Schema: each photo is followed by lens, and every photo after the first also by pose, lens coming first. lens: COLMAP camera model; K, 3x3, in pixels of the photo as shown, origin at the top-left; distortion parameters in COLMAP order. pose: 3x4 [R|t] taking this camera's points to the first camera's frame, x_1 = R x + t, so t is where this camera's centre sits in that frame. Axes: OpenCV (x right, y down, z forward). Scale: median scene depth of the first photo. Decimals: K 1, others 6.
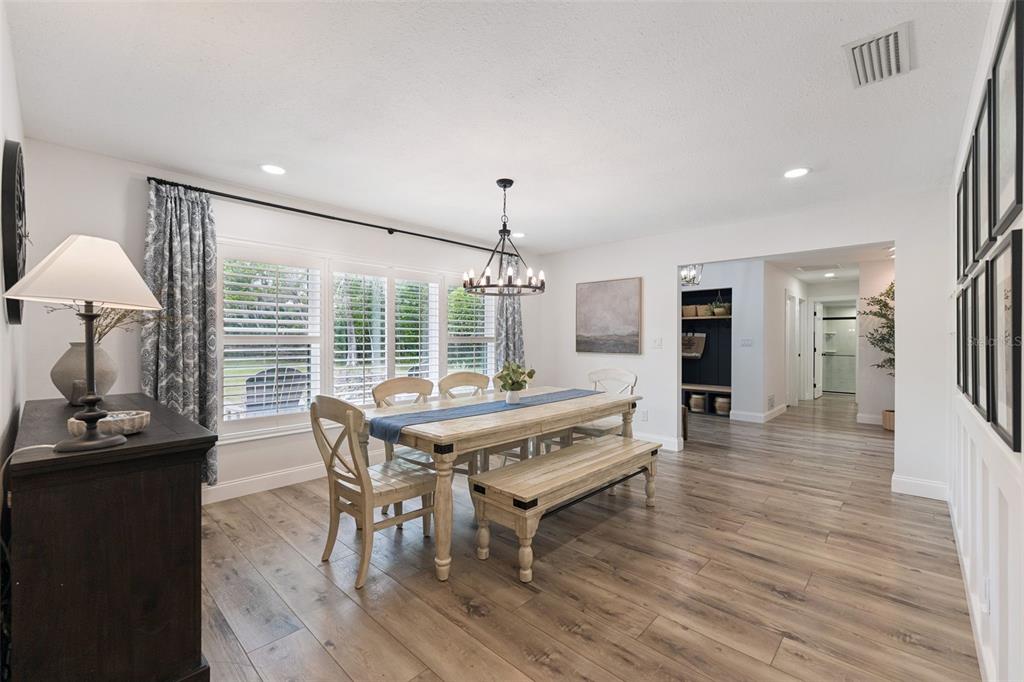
lens RADIAL K [[432.0, 0, 512.2], [0, 432.0, 336.3], [0, 0, 1]] dist [0.000742, 0.000314]
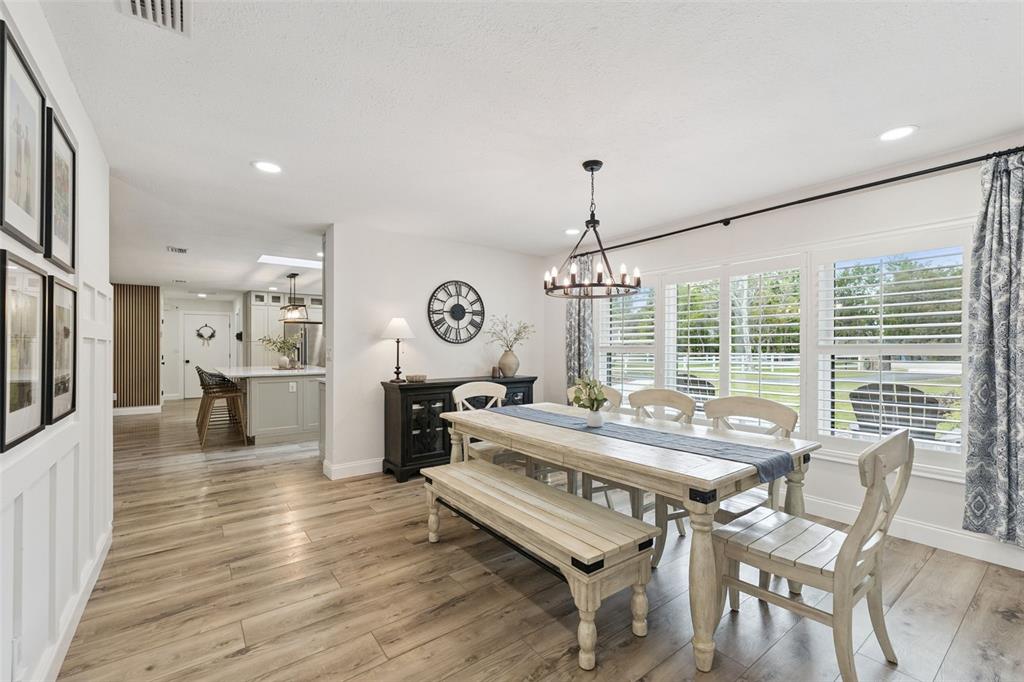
lens RADIAL K [[432.0, 0, 515.4], [0, 432.0, 348.0], [0, 0, 1]] dist [0.000742, 0.000314]
pose [[-0.173640, -0.007494, -0.984781, 1.017787], [0.002073, 0.999966, -0.007976, 0.015451], [0.984807, -0.003427, -0.173619, 1.209790]]
